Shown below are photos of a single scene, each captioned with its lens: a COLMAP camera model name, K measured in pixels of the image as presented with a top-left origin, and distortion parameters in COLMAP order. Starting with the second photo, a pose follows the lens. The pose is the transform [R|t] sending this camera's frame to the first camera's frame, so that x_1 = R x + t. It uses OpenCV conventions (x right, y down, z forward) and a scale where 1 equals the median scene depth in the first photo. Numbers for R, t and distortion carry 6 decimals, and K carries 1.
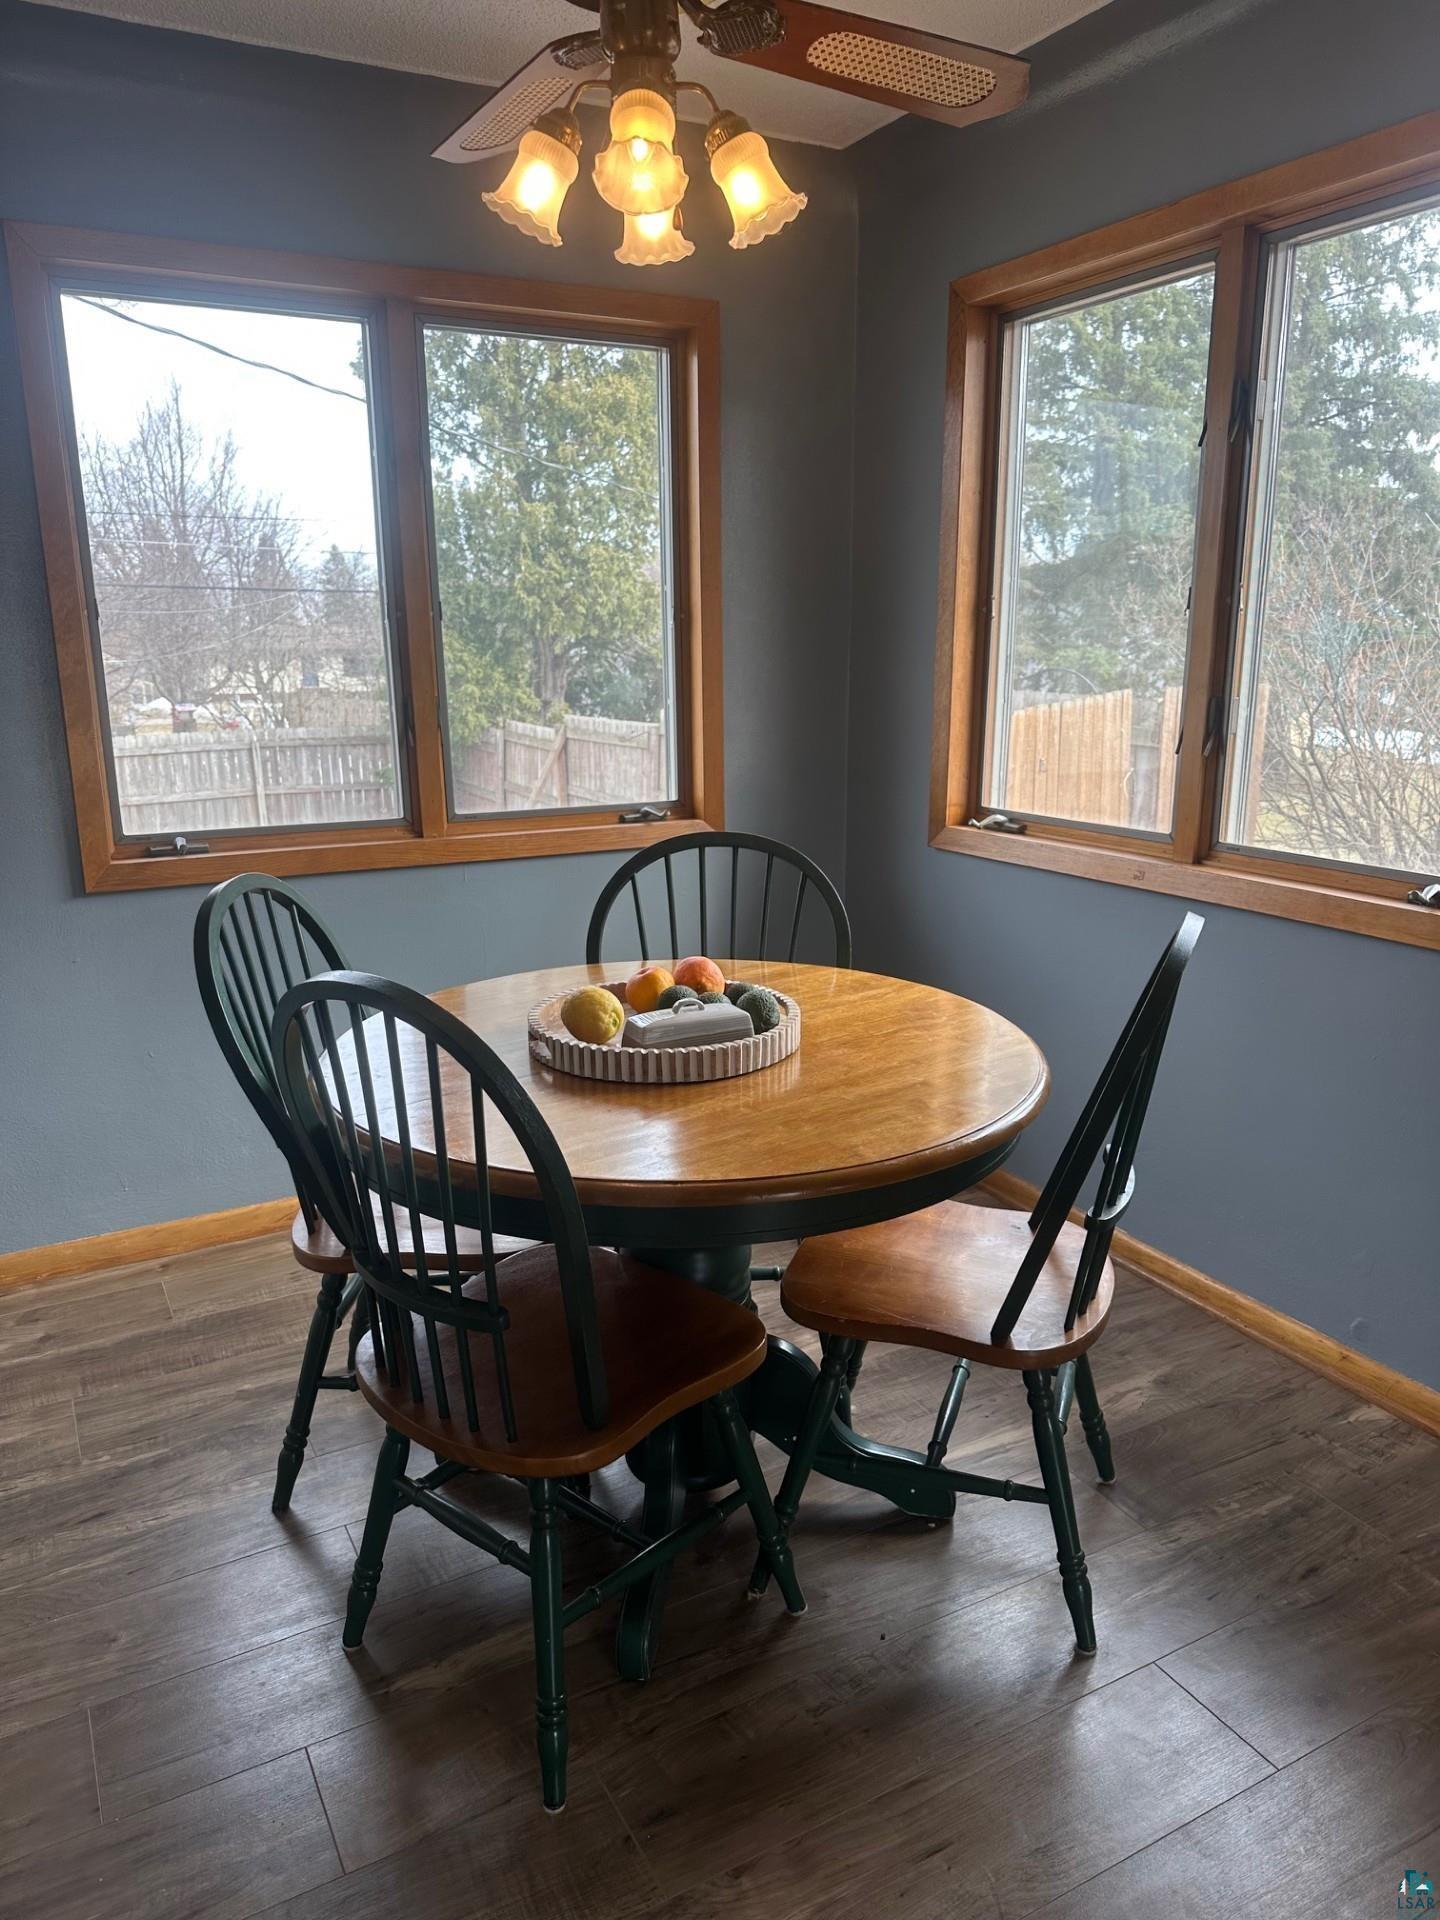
lens RADIAL K [[1367.3, 0, 720.8], [0, 1367.3, 964.0], [0, 0, 1]] dist [0.019455, -0.012803]
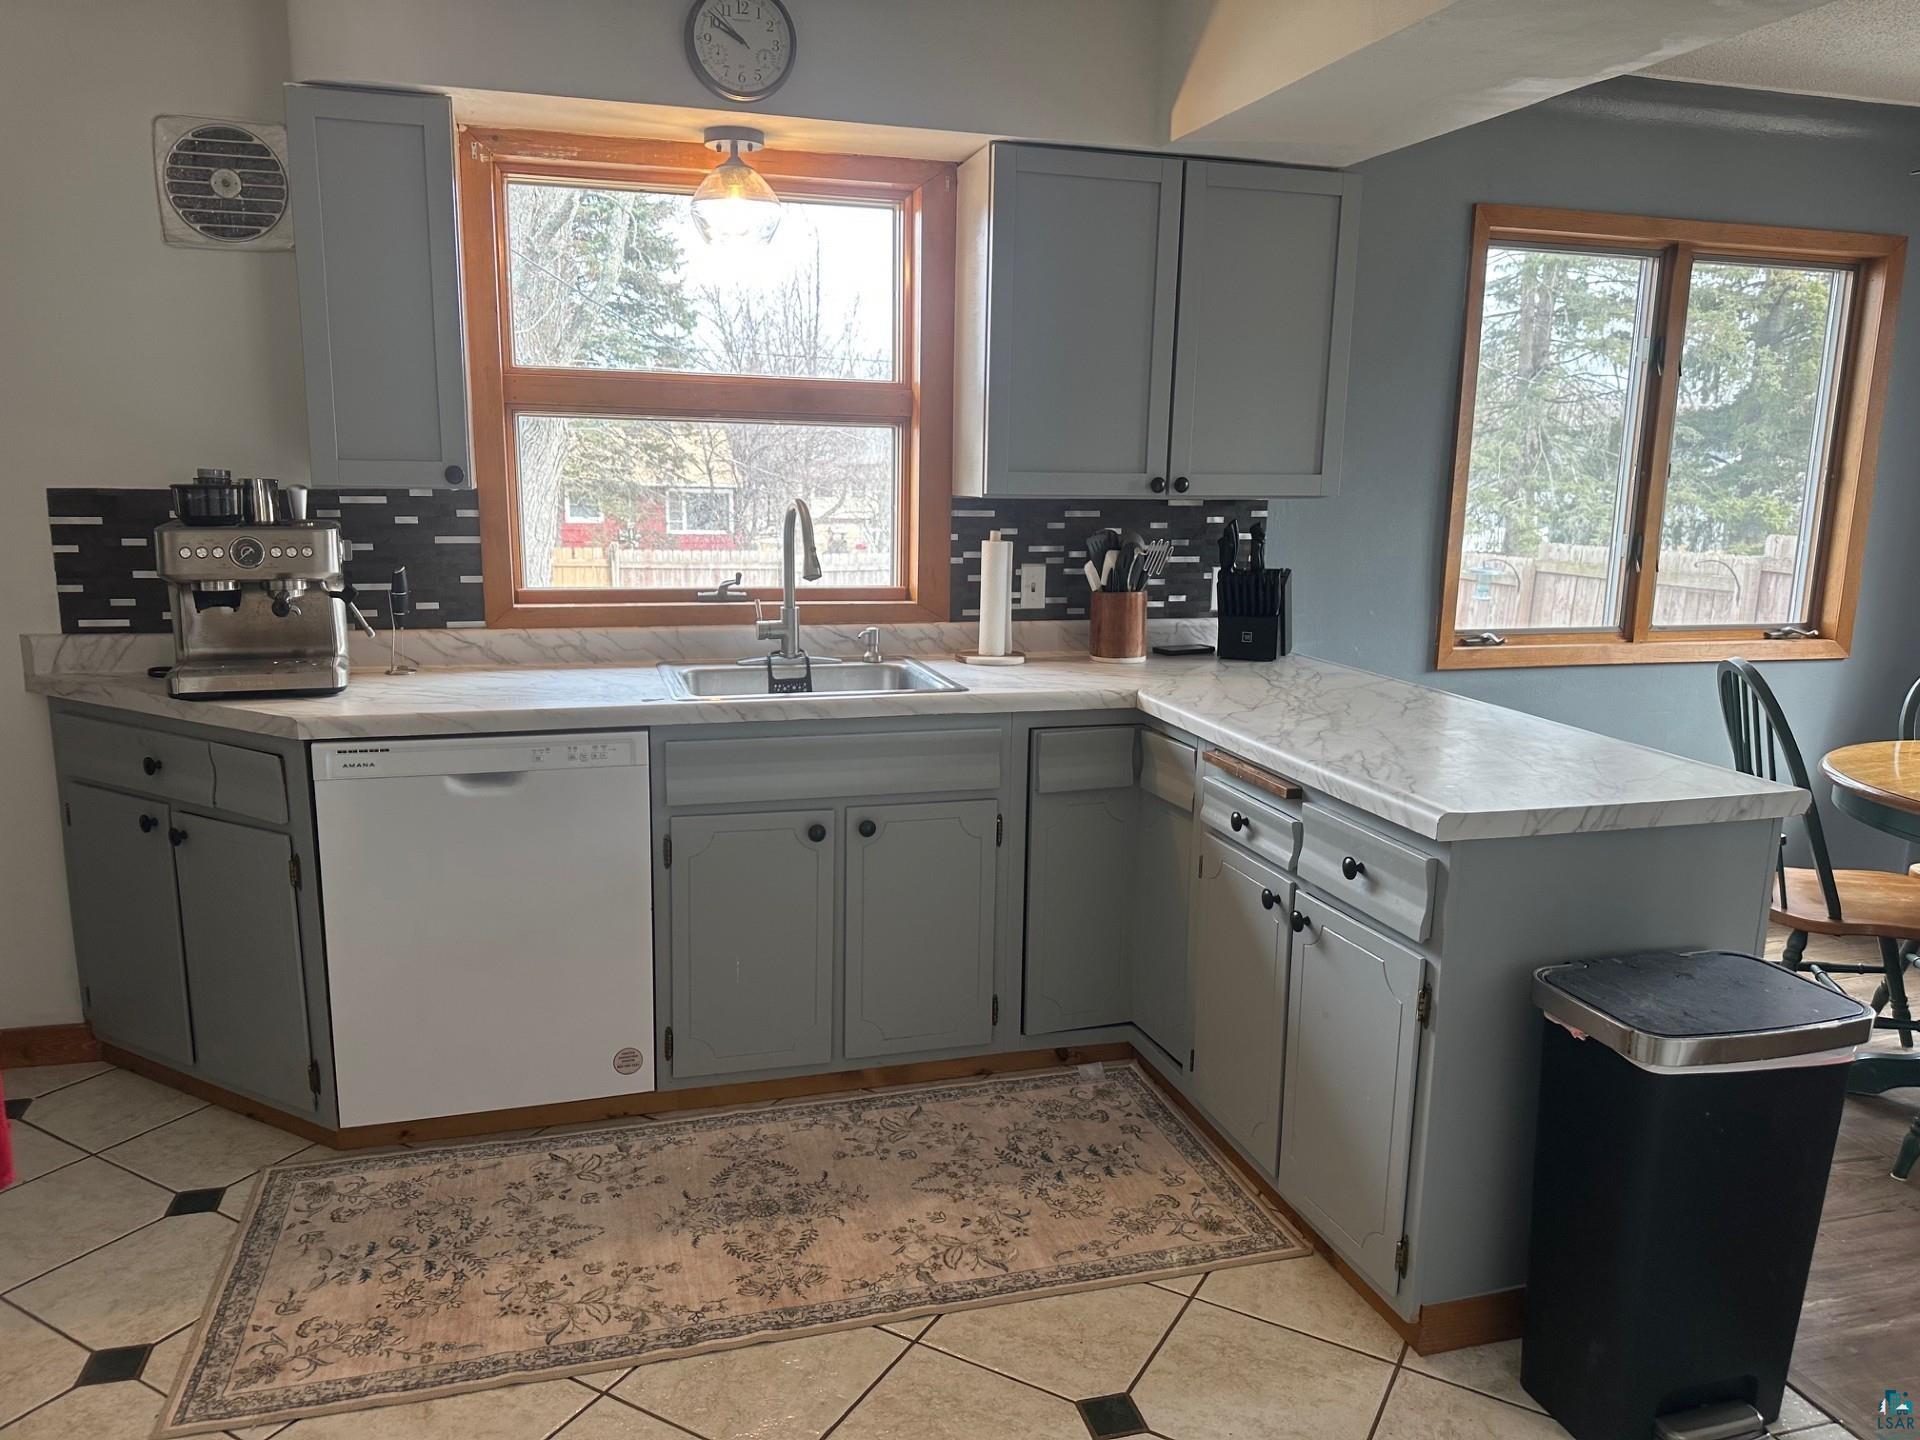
lens RADIAL K [[1349.8, 0, 961.0], [0, 1349.8, 723.5], [0, 0, 1]] dist [0.046441, -0.033535]
pose [[0.977504, 0.063466, -0.201144, -0.539607], [-0.073263, 0.996443, -0.041634, 0.081098], [0.197786, 0.055434, 0.978676, -0.373301]]
